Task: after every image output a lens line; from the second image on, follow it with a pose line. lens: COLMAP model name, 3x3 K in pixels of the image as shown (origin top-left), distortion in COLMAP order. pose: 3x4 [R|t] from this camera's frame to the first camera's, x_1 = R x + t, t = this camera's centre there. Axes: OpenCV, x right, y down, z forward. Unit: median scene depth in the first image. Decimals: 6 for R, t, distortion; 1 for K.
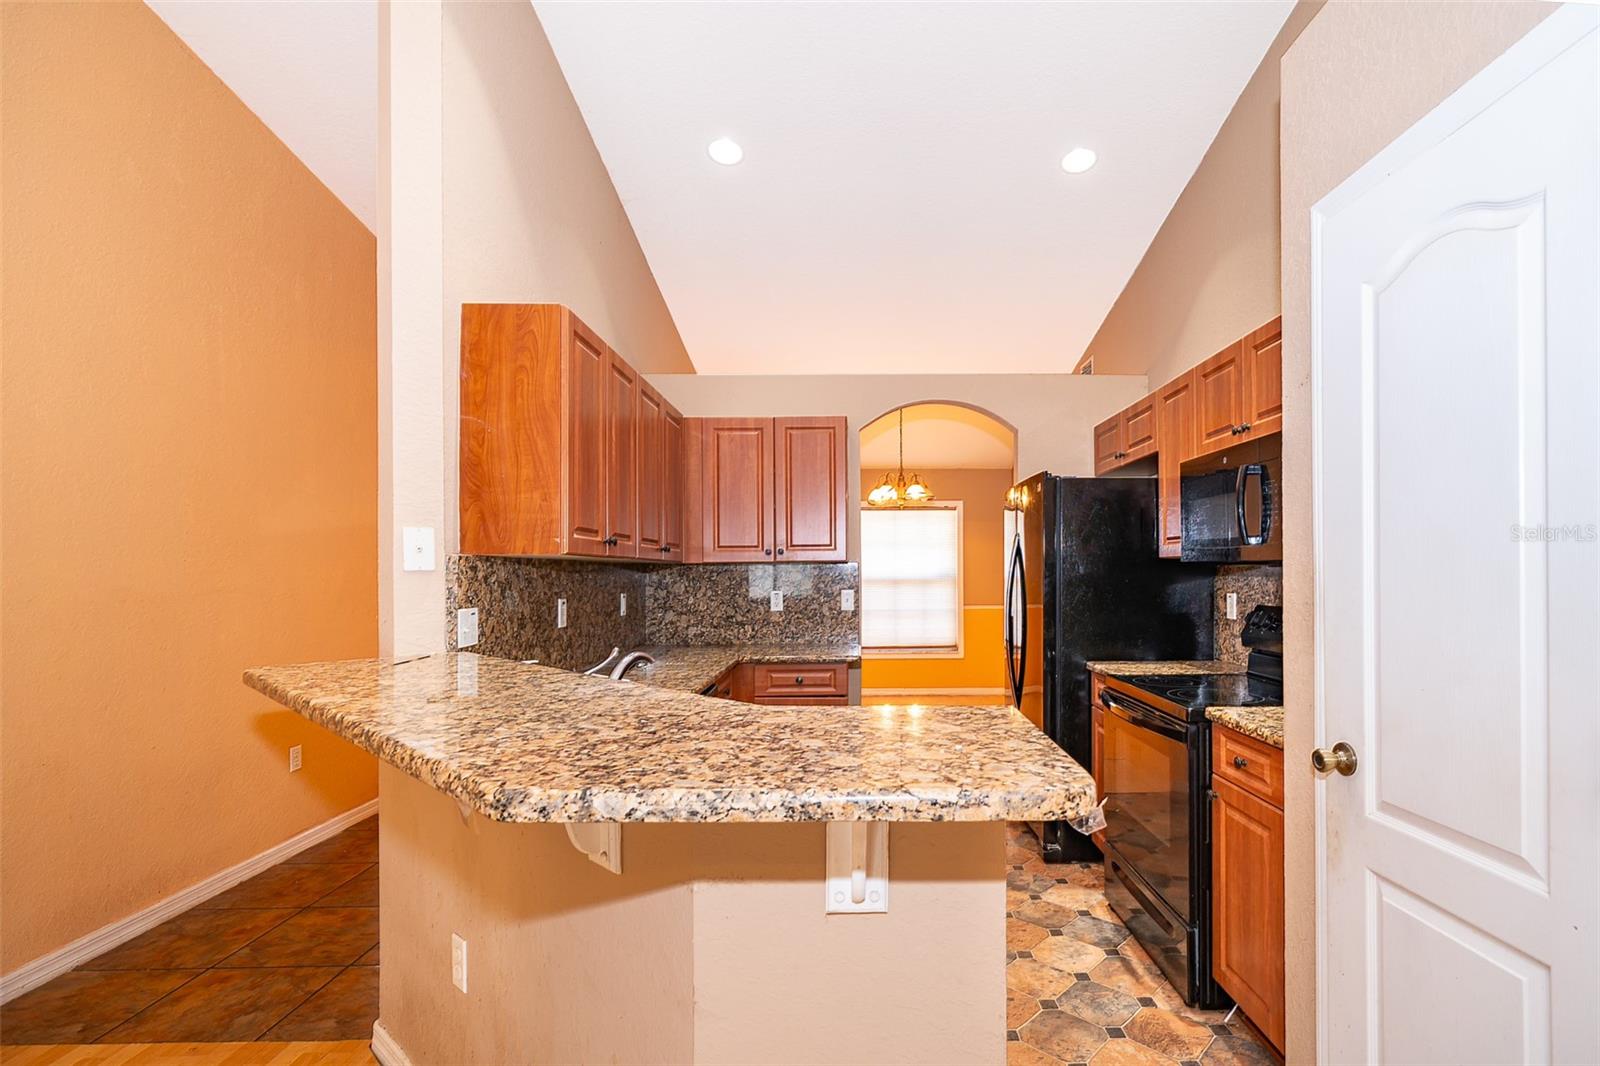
lens RADIAL K [[758.6, 0, 867.4], [0, 758.6, 573.8], [0, 0, 1]] dist [-0.001041, -0.000078]
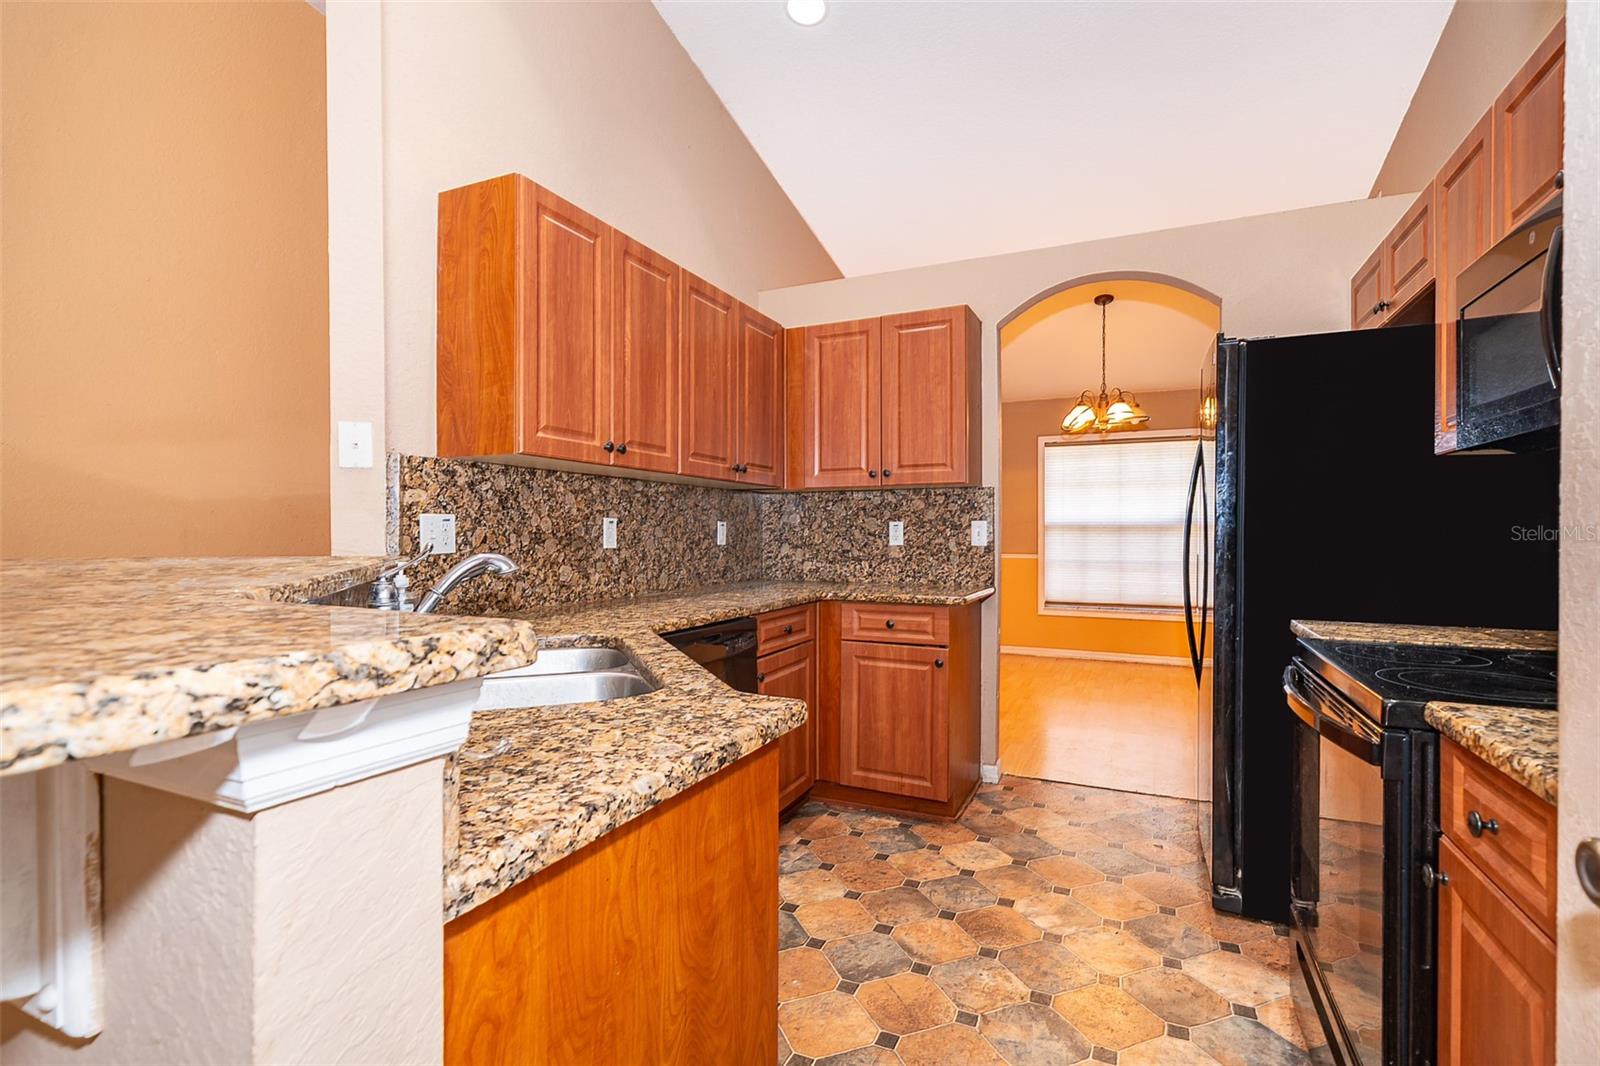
lens RADIAL K [[736.3, 0, 799.2], [0, 736.3, 539.6], [0, 0, 1]] dist [0.001606, 0.000409]
pose [[0.897954, 0.010278, -0.439969, 0.207698], [-0.006714, 0.999931, 0.009656, 0.048319], [0.440038, -0.005716, 0.897961, 0.272478]]
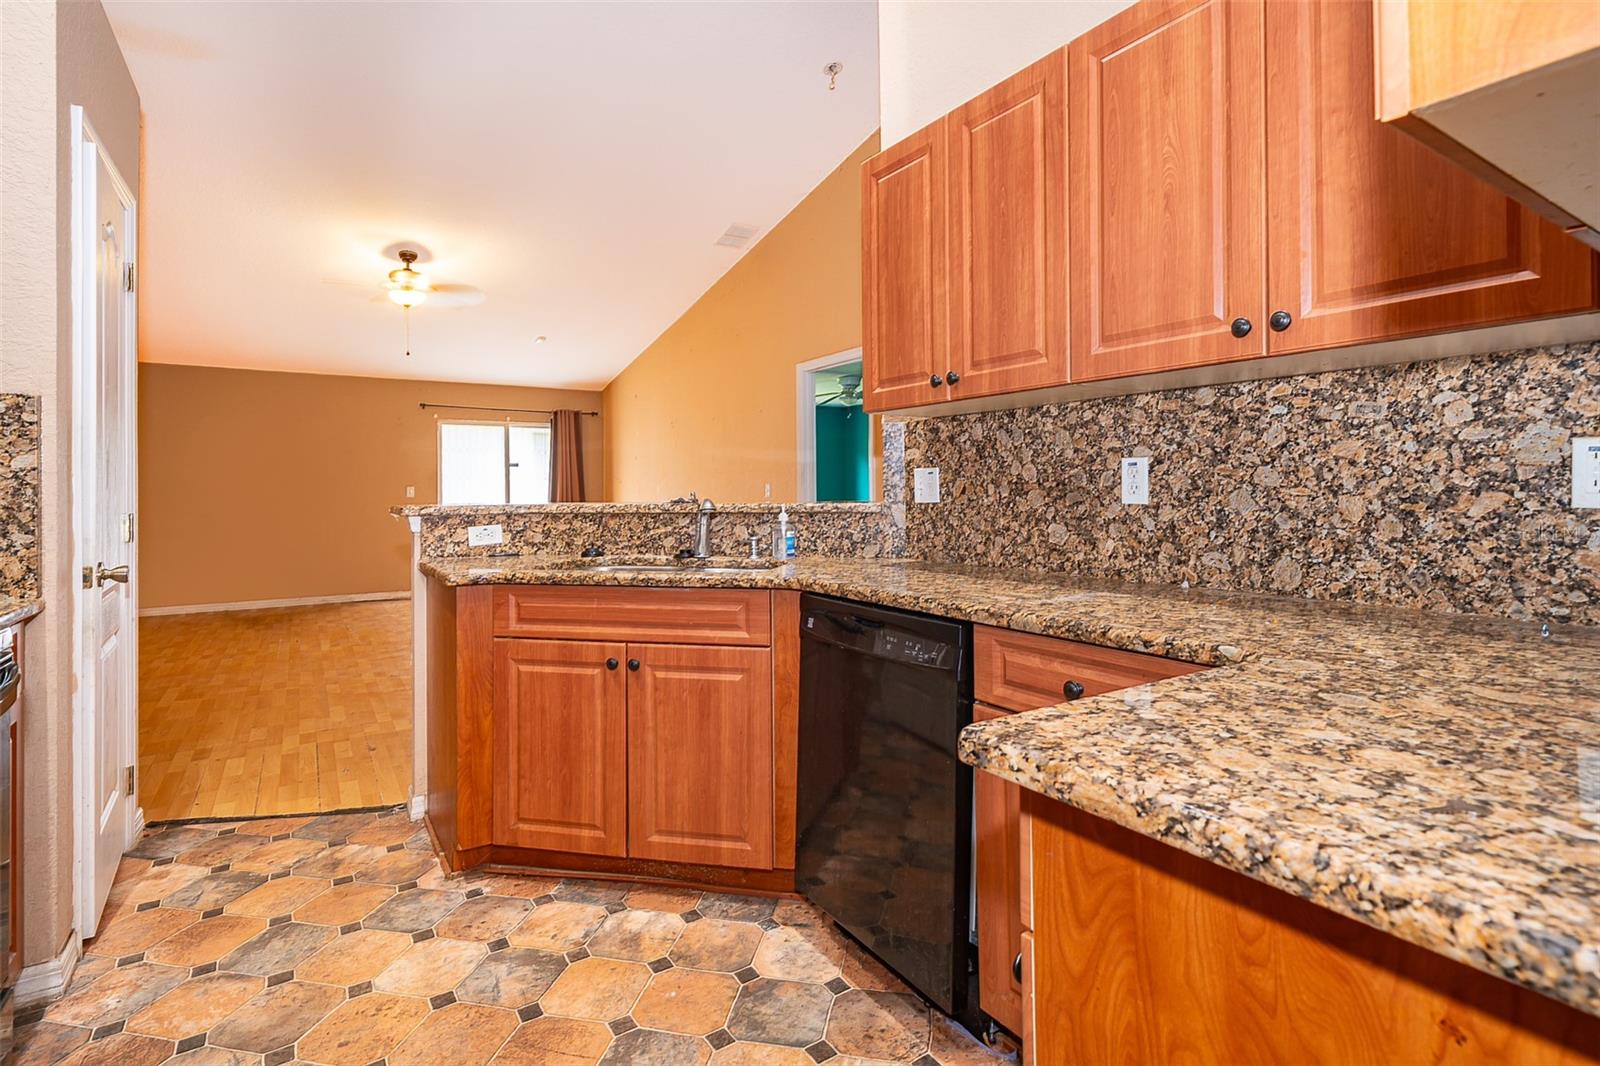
lens RADIAL K [[783.8, 0, 808.1], [0, 783.8, 484.1], [0, 0, 1]] dist [-0.000160, 0.000142]
pose [[-0.846043, 0.006407, -0.533077, 0.157963], [0.010931, 0.999926, -0.005332, 0.053604], [0.533003, -0.010338, -0.846050, 1.362437]]
